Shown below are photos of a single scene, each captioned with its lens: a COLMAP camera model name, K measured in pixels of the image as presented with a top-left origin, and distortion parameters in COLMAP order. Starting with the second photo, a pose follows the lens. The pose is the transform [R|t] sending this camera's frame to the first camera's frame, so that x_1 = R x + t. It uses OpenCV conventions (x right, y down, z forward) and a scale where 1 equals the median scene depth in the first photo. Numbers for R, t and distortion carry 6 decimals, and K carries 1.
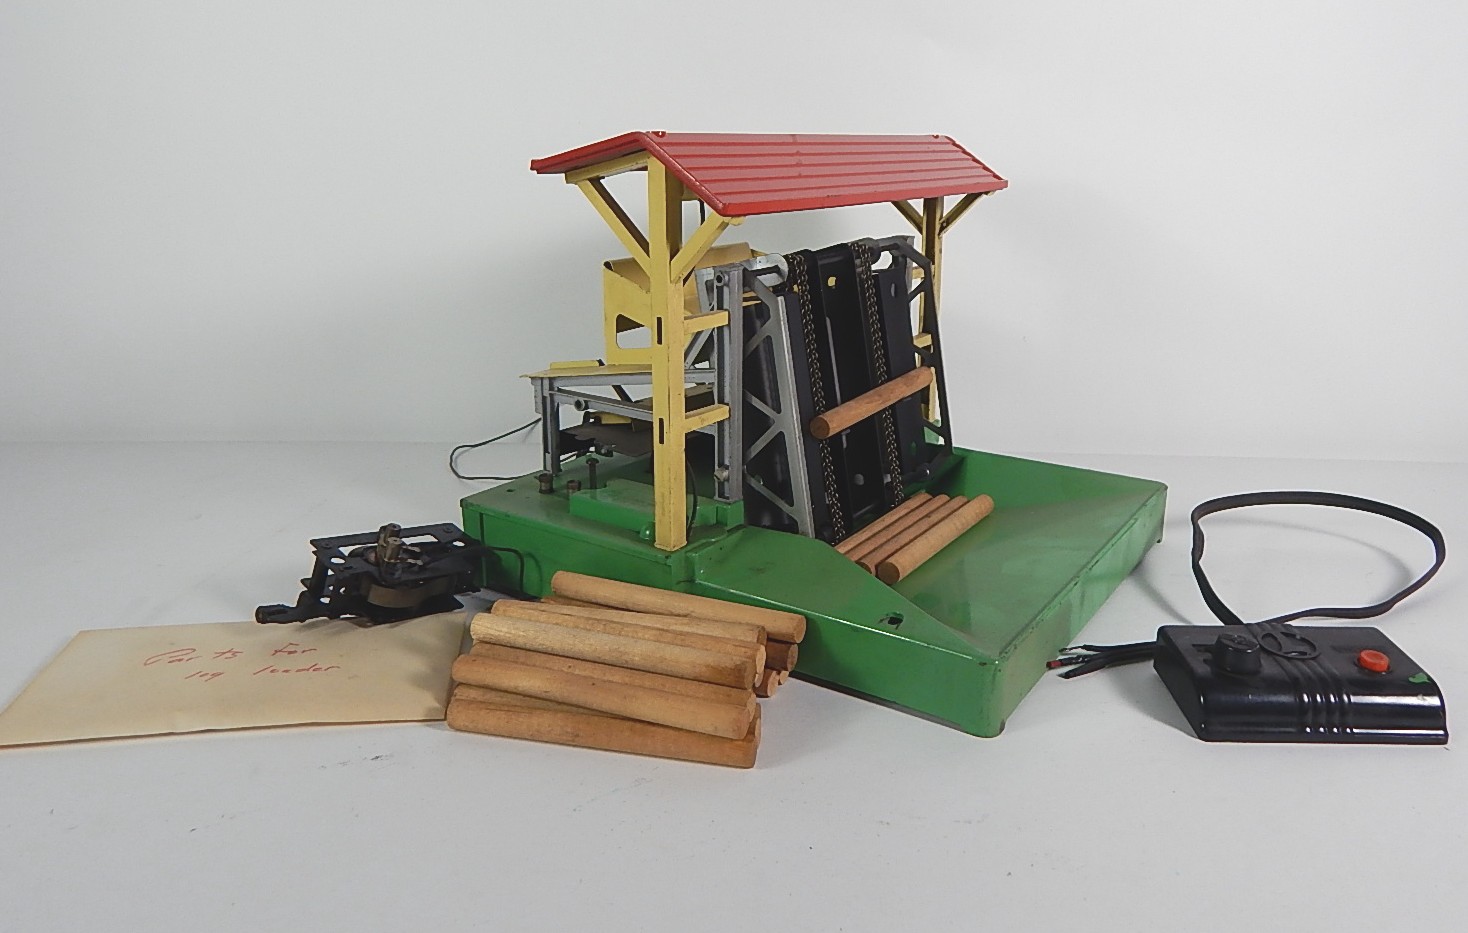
lens RADIAL K [[1048.4, 0, 733.4], [0, 1048.4, 423.8], [0, 0, 1]] dist [-0.000409, 0.003041]
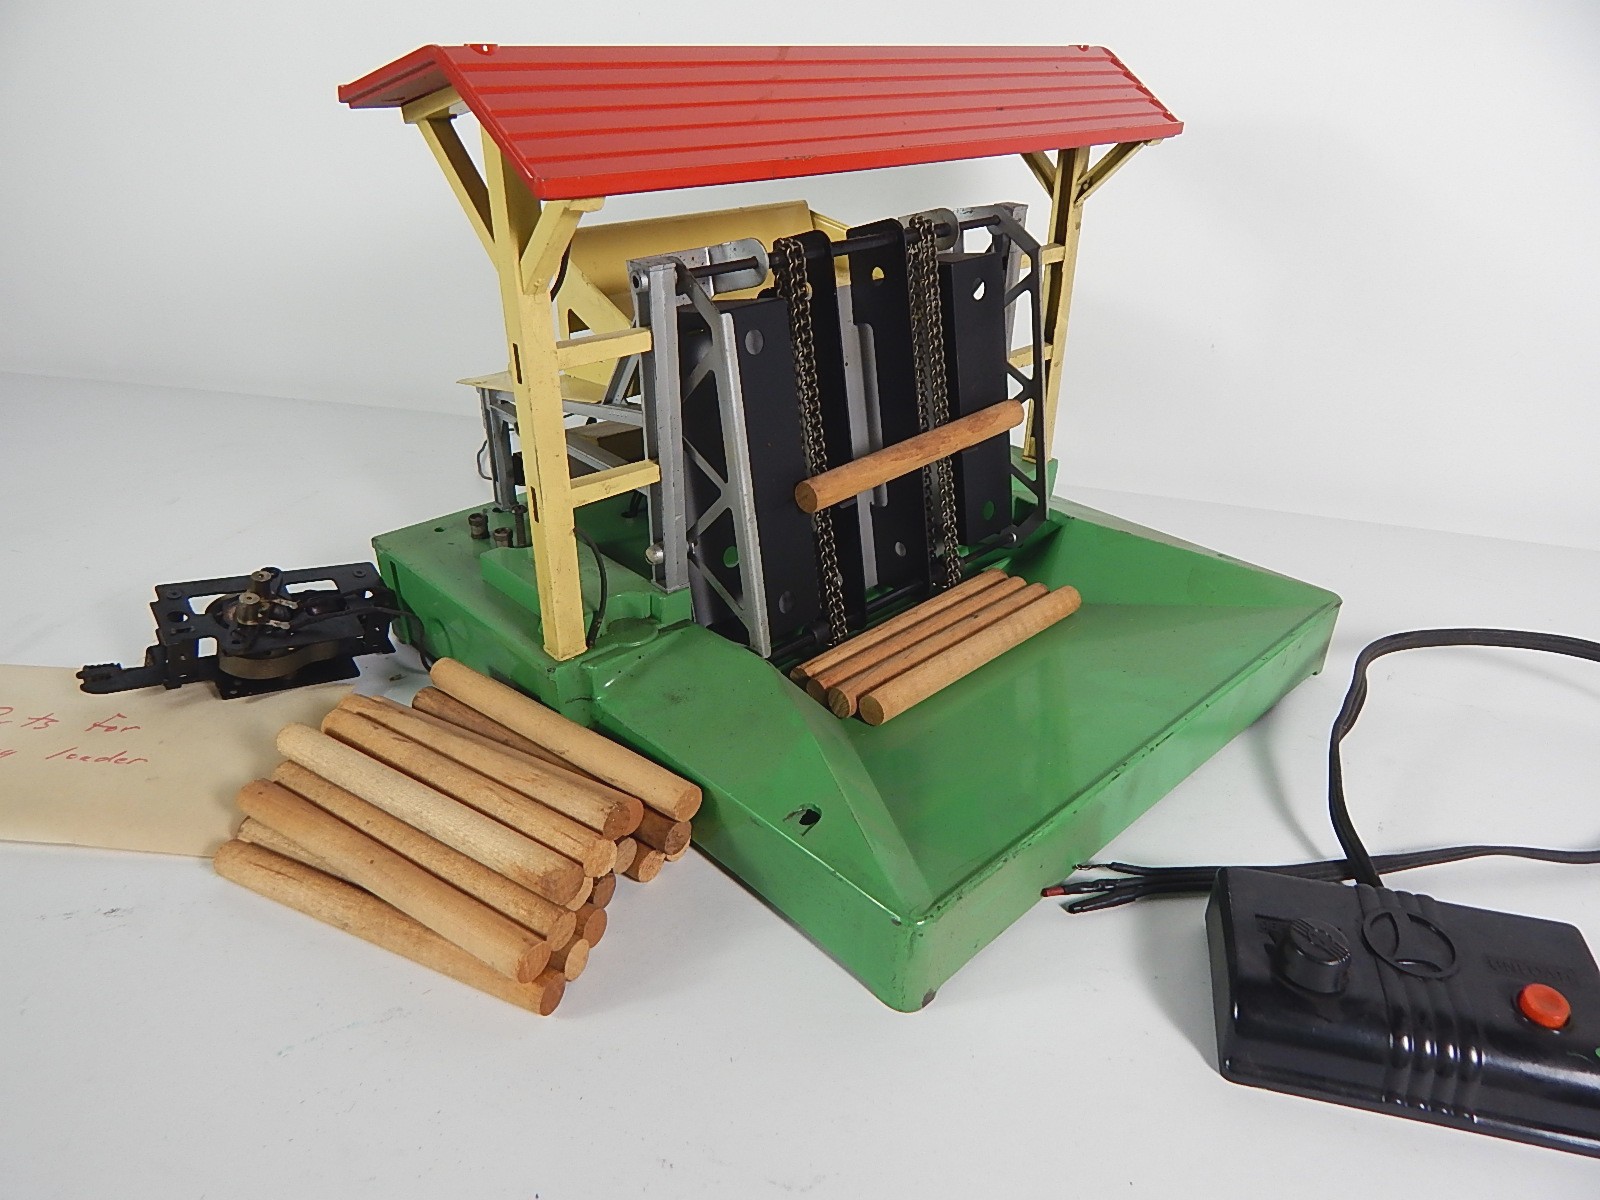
lens RADIAL K [[1048.2, 0, 800.0], [0, 1048.2, 600.0], [0, 0, 1]] dist [0.003778, -0.014199]
pose [[0.979280, 0.110465, -0.169729, 0.211005], [-0.067656, 0.968430, 0.239930, -0.101242], [0.190875, -0.223476, 0.955838, 0.307394]]
